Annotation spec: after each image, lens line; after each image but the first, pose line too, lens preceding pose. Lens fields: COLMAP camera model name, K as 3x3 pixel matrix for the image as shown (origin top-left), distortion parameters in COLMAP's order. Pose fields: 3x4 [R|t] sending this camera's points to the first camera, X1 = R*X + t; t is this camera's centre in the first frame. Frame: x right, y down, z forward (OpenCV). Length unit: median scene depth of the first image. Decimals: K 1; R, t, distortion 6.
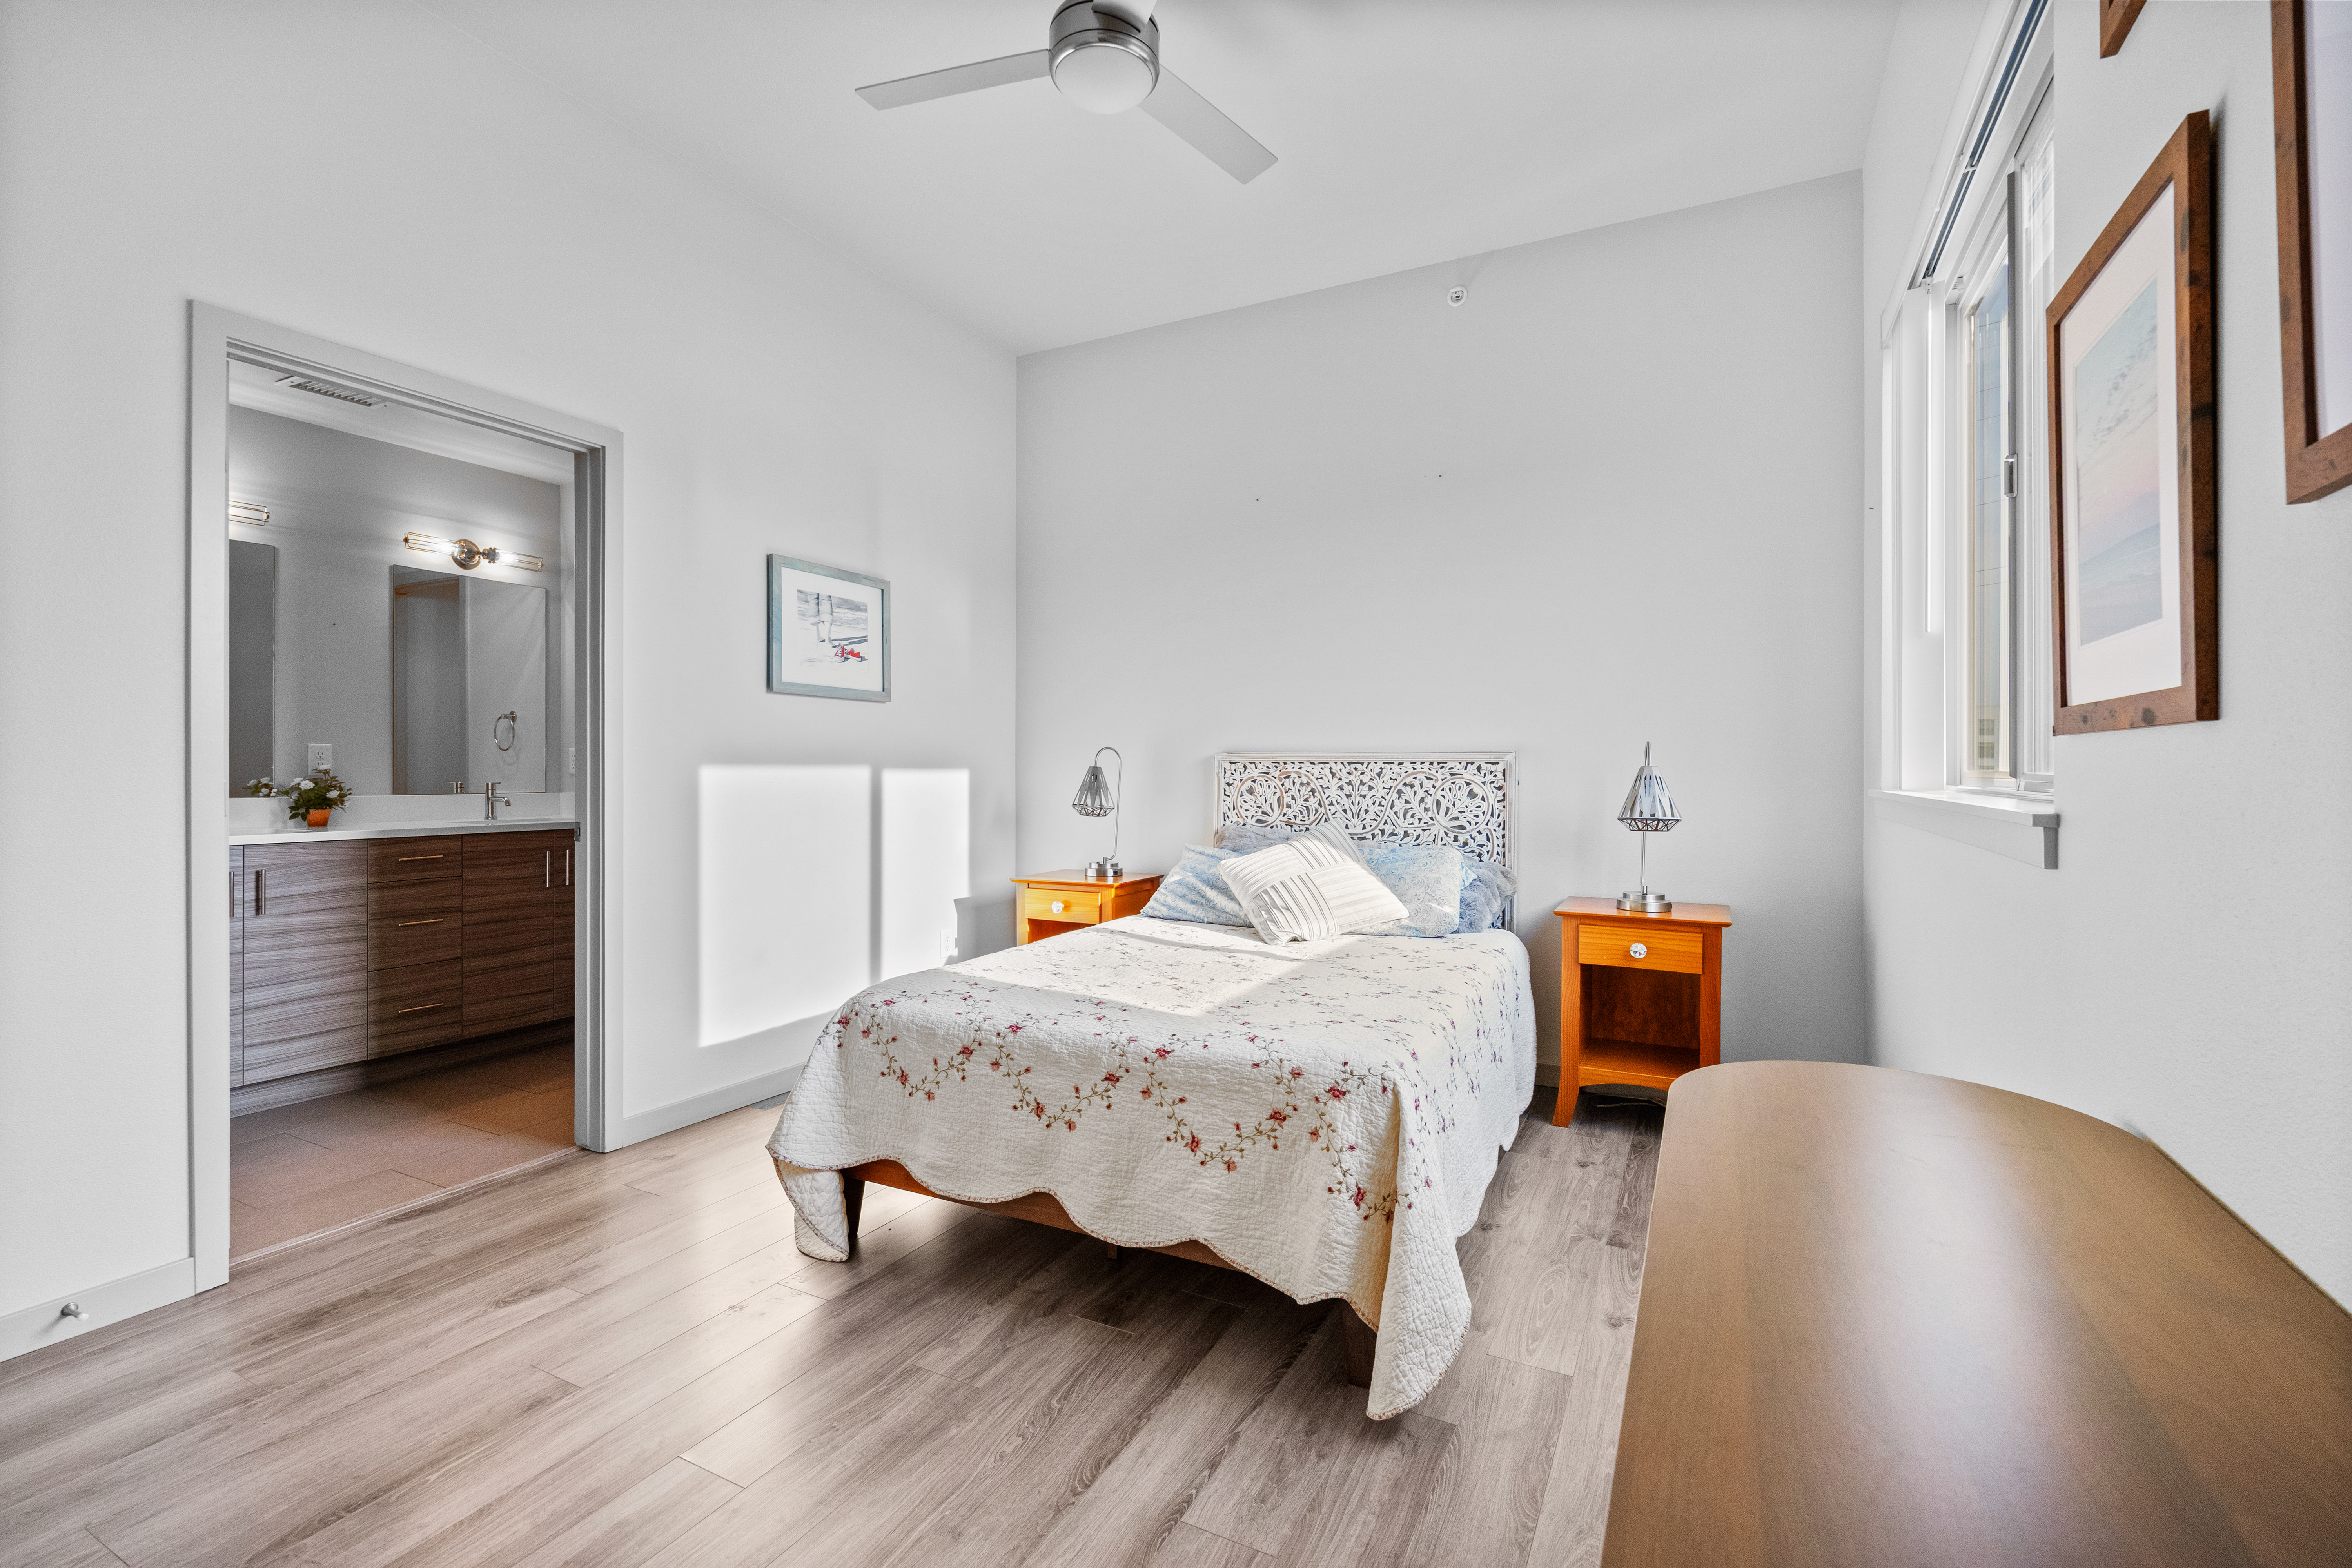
lens RADIAL K [[1037.7, 0, 1174.0], [0, 1037.7, 776.4], [0, 0, 1]] dist [0.002336, -0.000453]
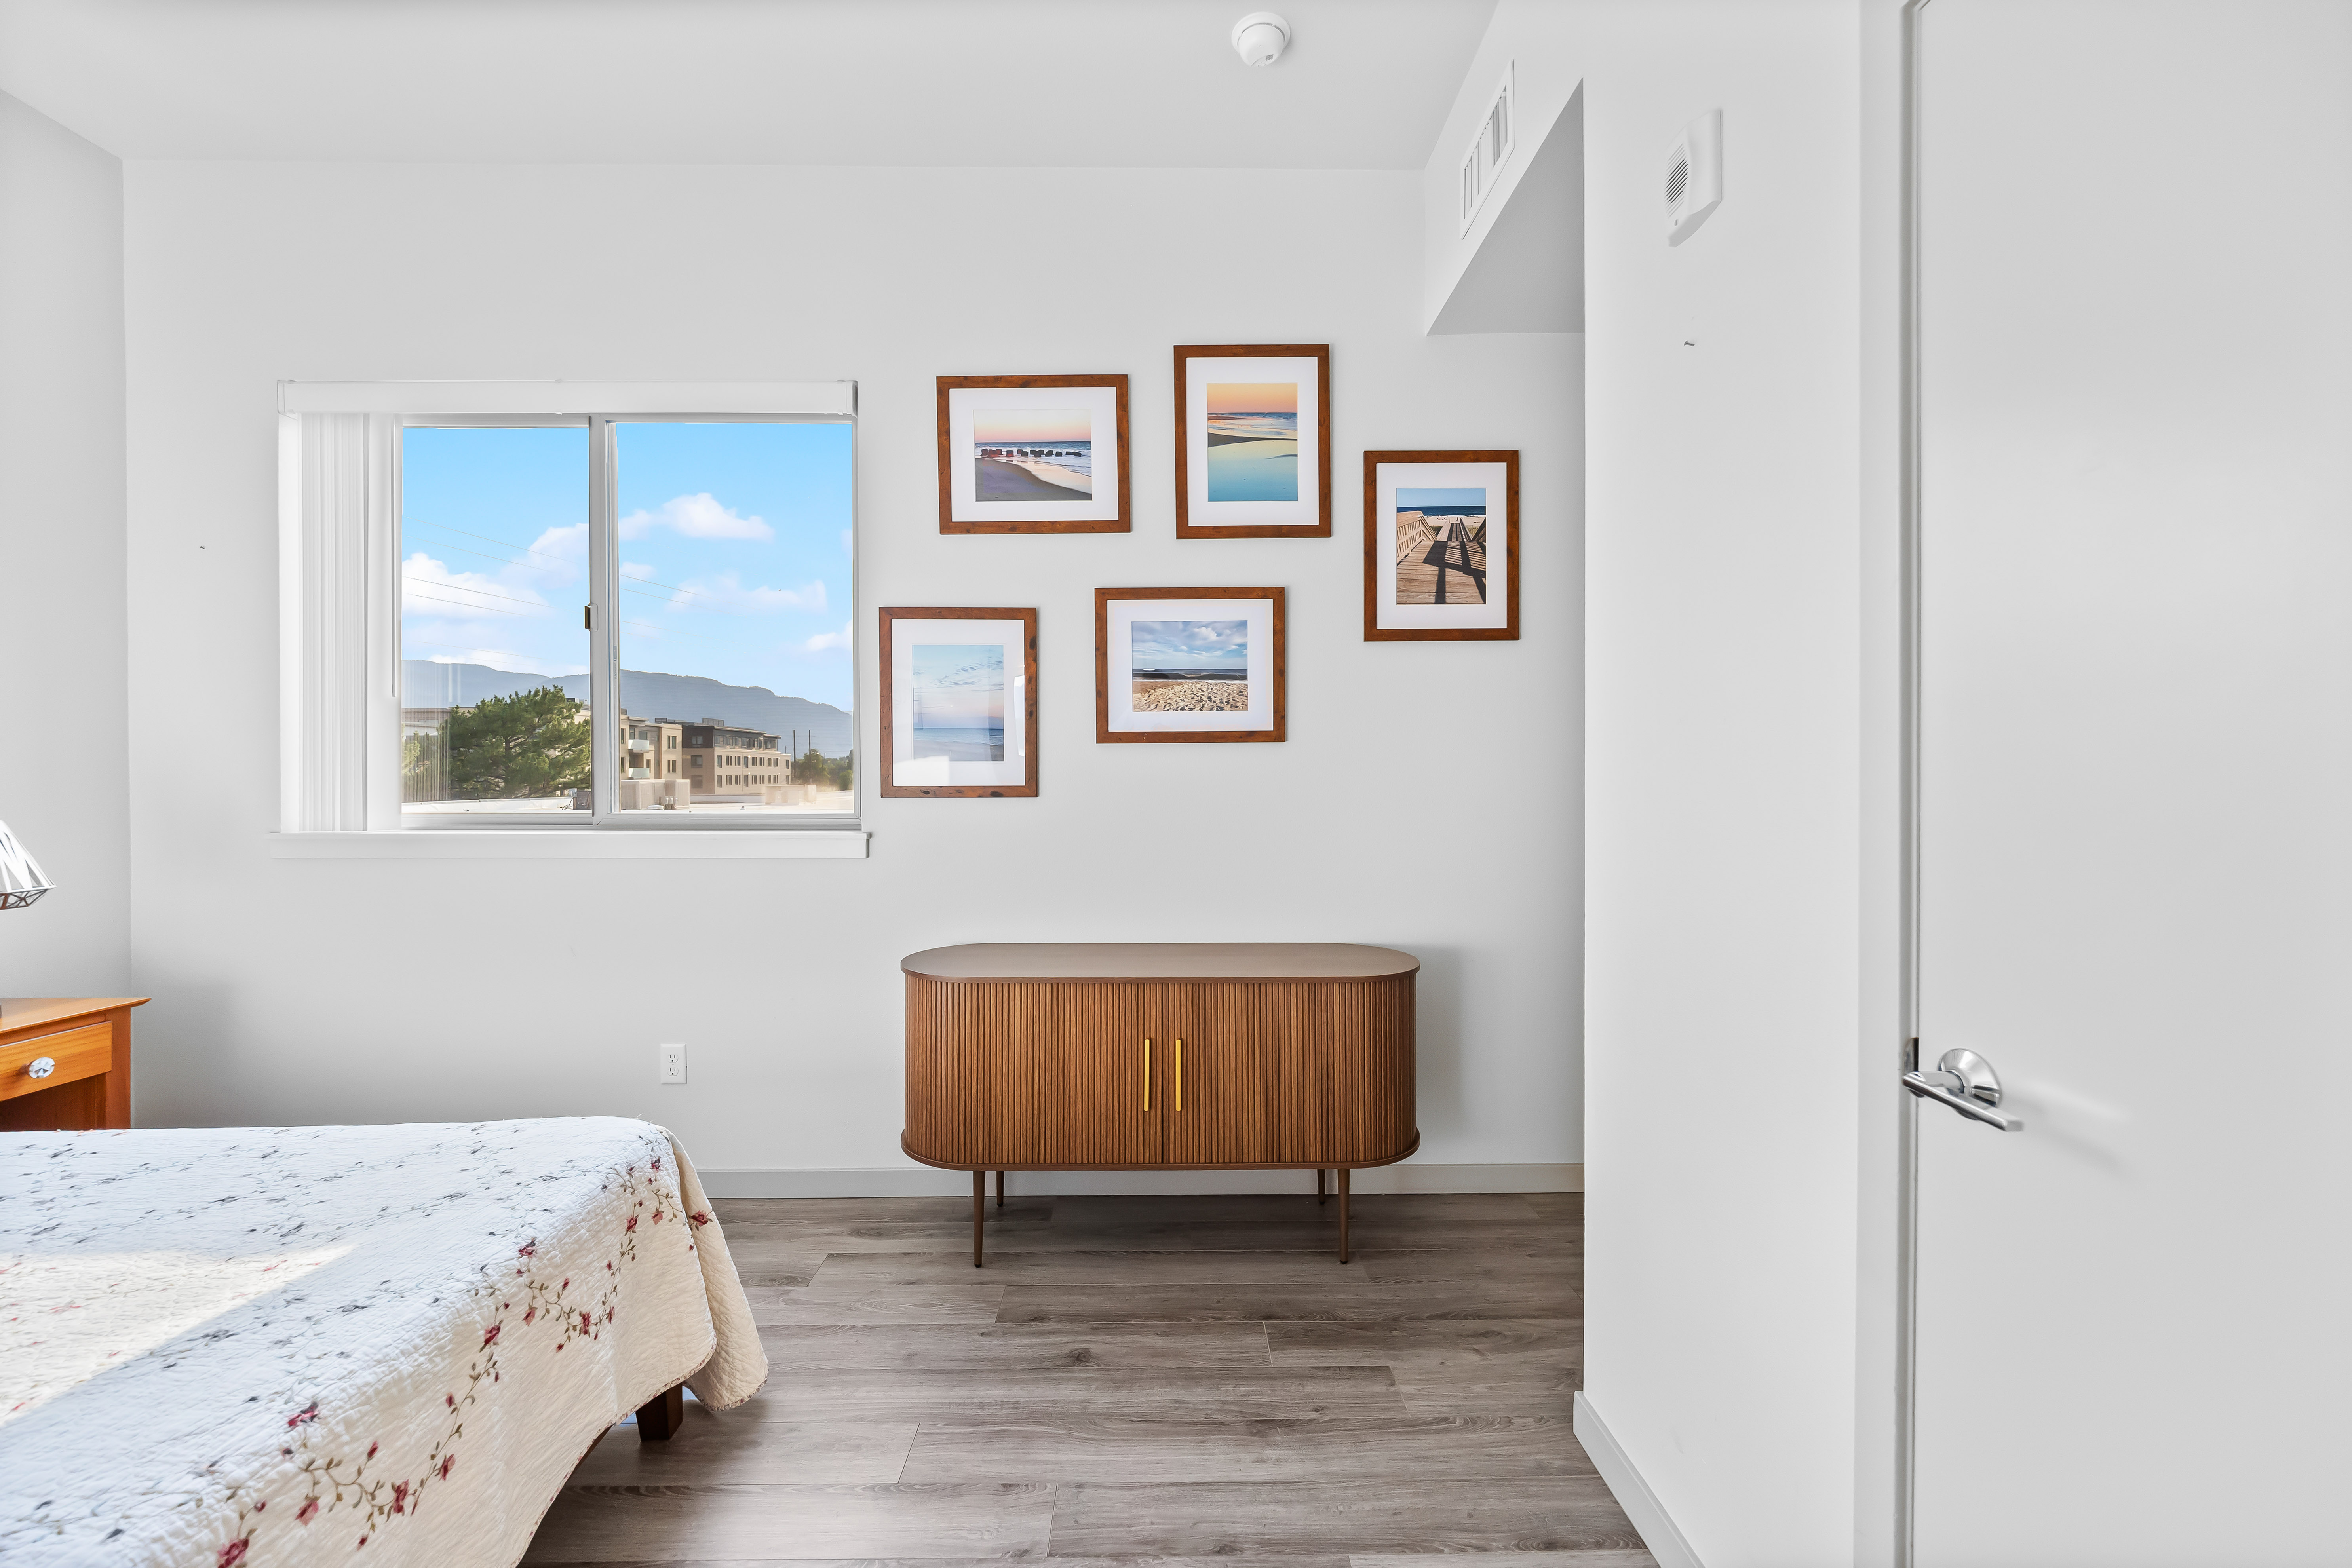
lens RADIAL K [[920.3, 0, 1162.6], [0, 920.3, 773.5], [0, 0, 1]] dist [-0.015934, 0.004413]
pose [[-0.471612, -0.001089, 0.881806, -0.443278], [0.006333, 0.999969, 0.004622, -0.036217], [-0.881784, 0.007764, -0.471590, 0.518821]]
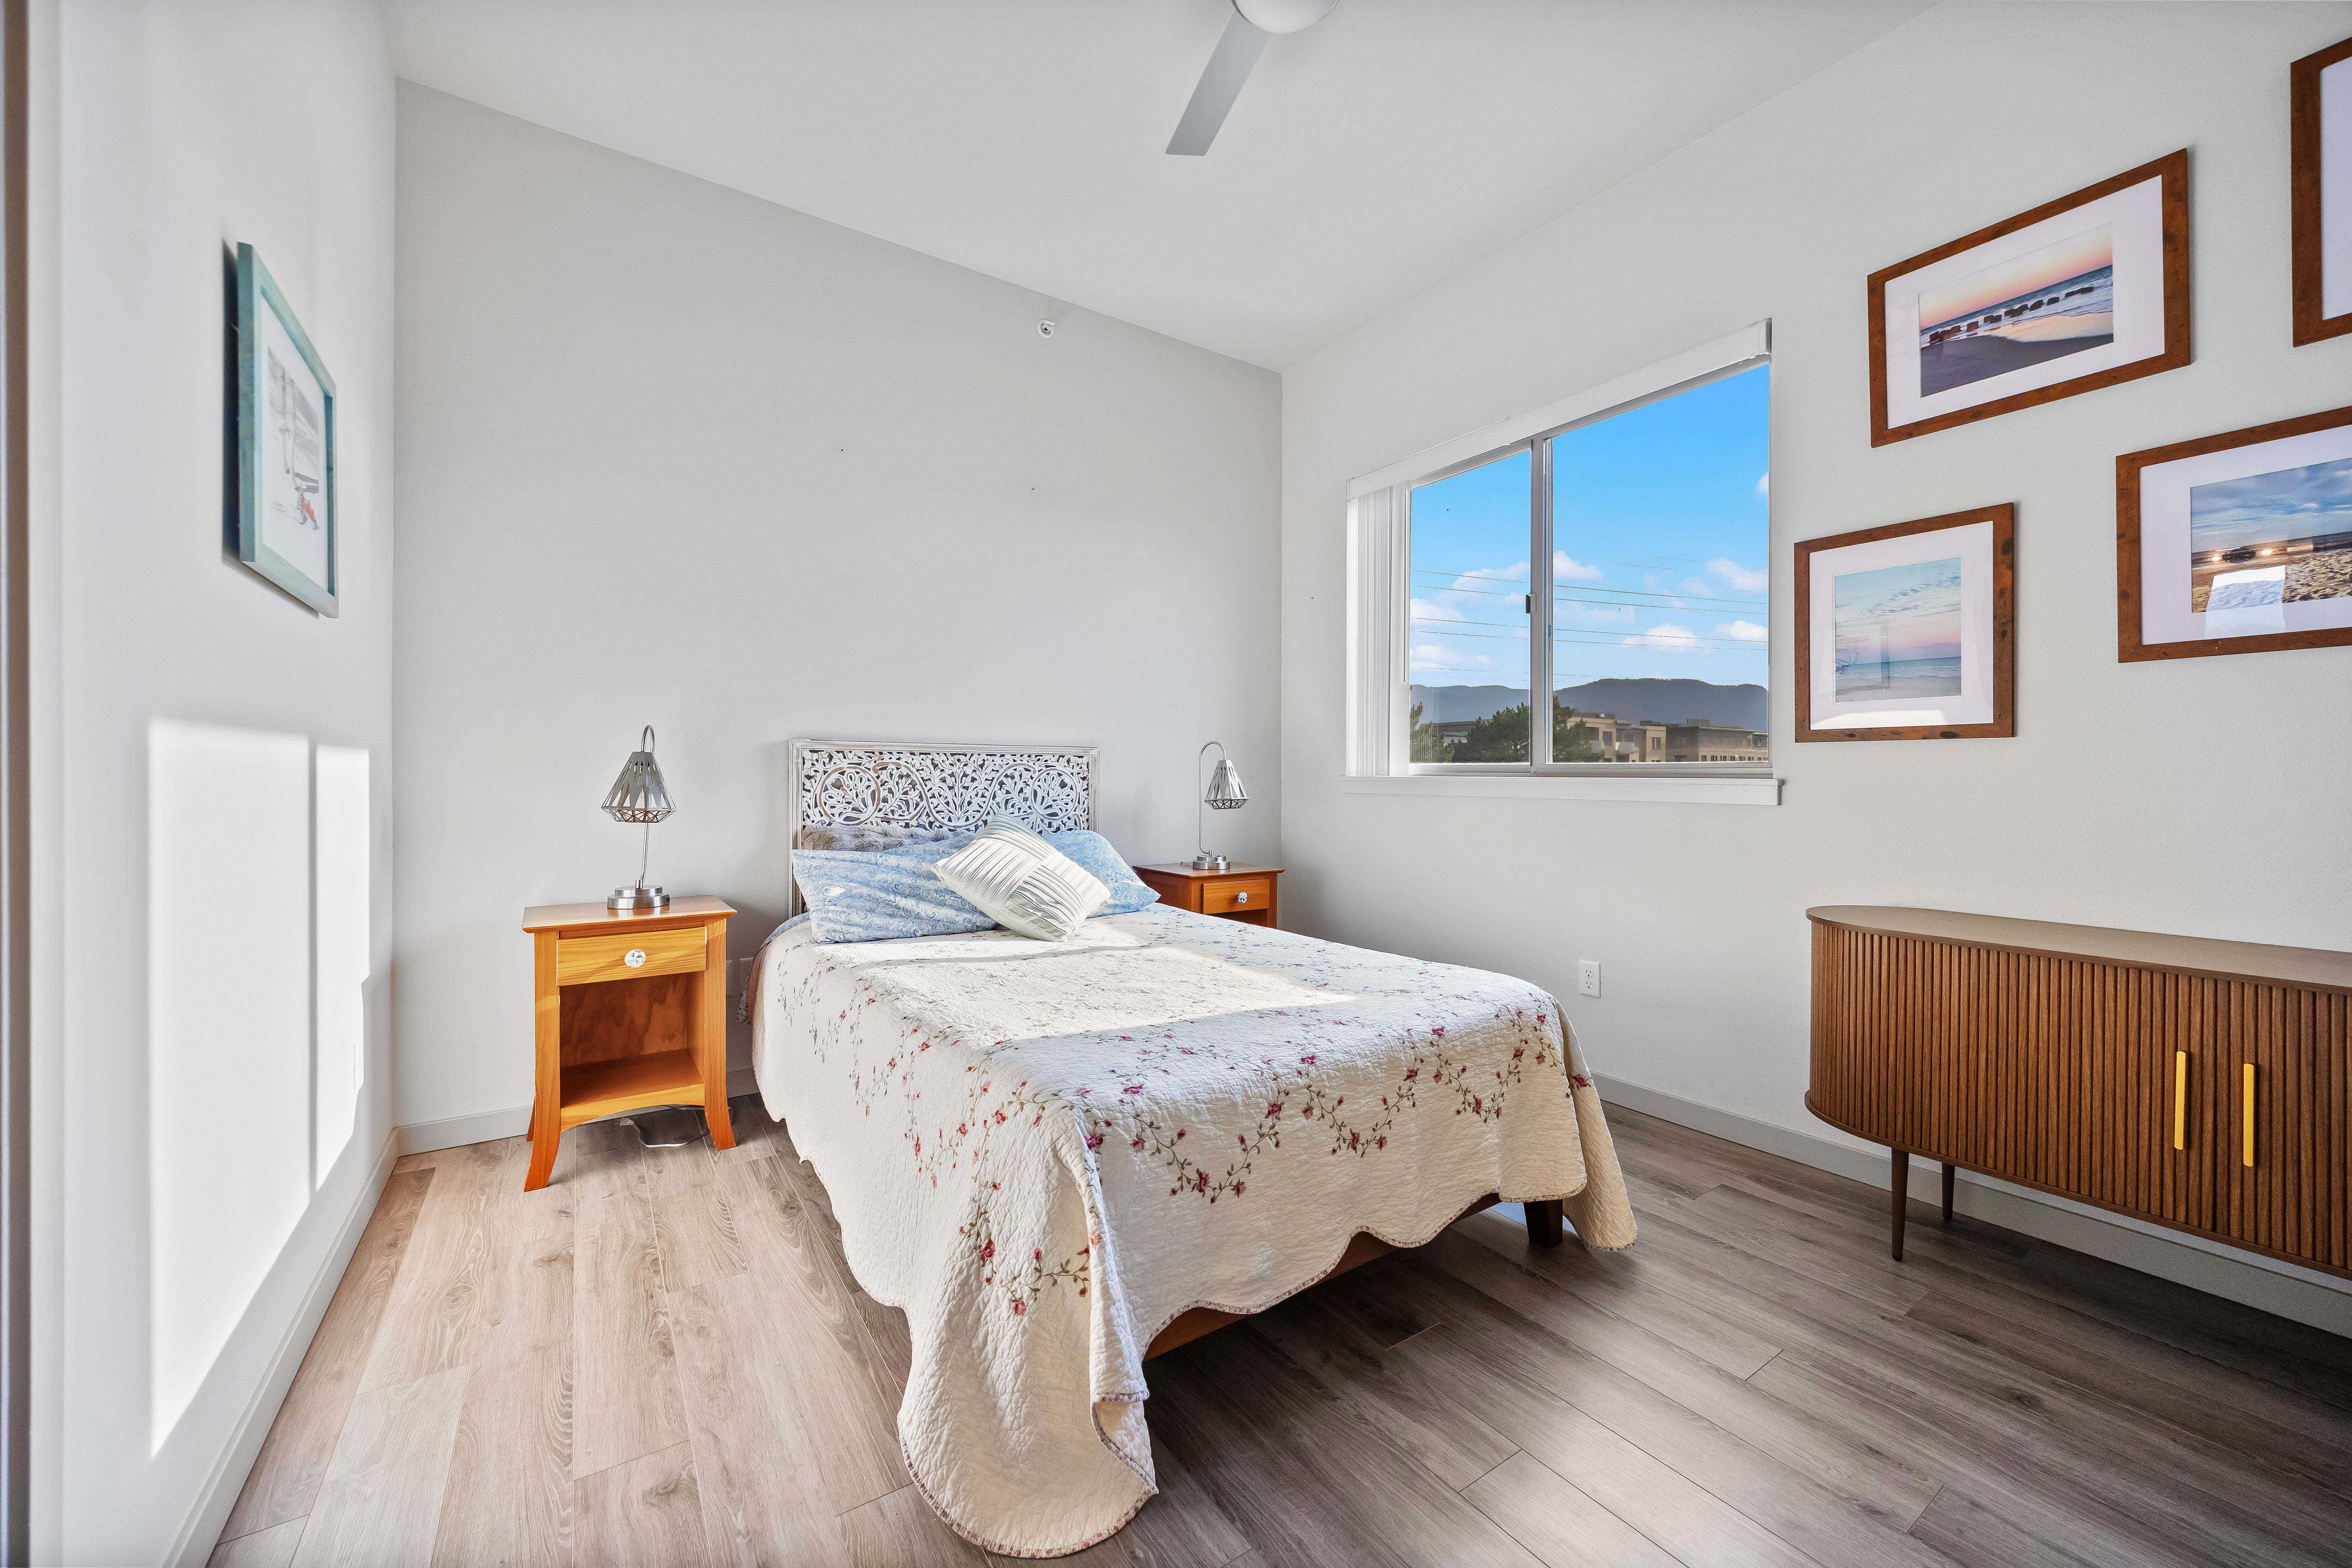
lens RADIAL K [[878.6, 0, 1181.4], [0, 878.6, 774.3], [0, 0, 1]] dist [-0.002184, -0.000164]
pose [[0.477603, -0.000162, 0.878576, -0.504341], [0.003664, 0.999992, -0.001808, 0.009227], [-0.878568, 0.004082, 0.477600, 0.463425]]
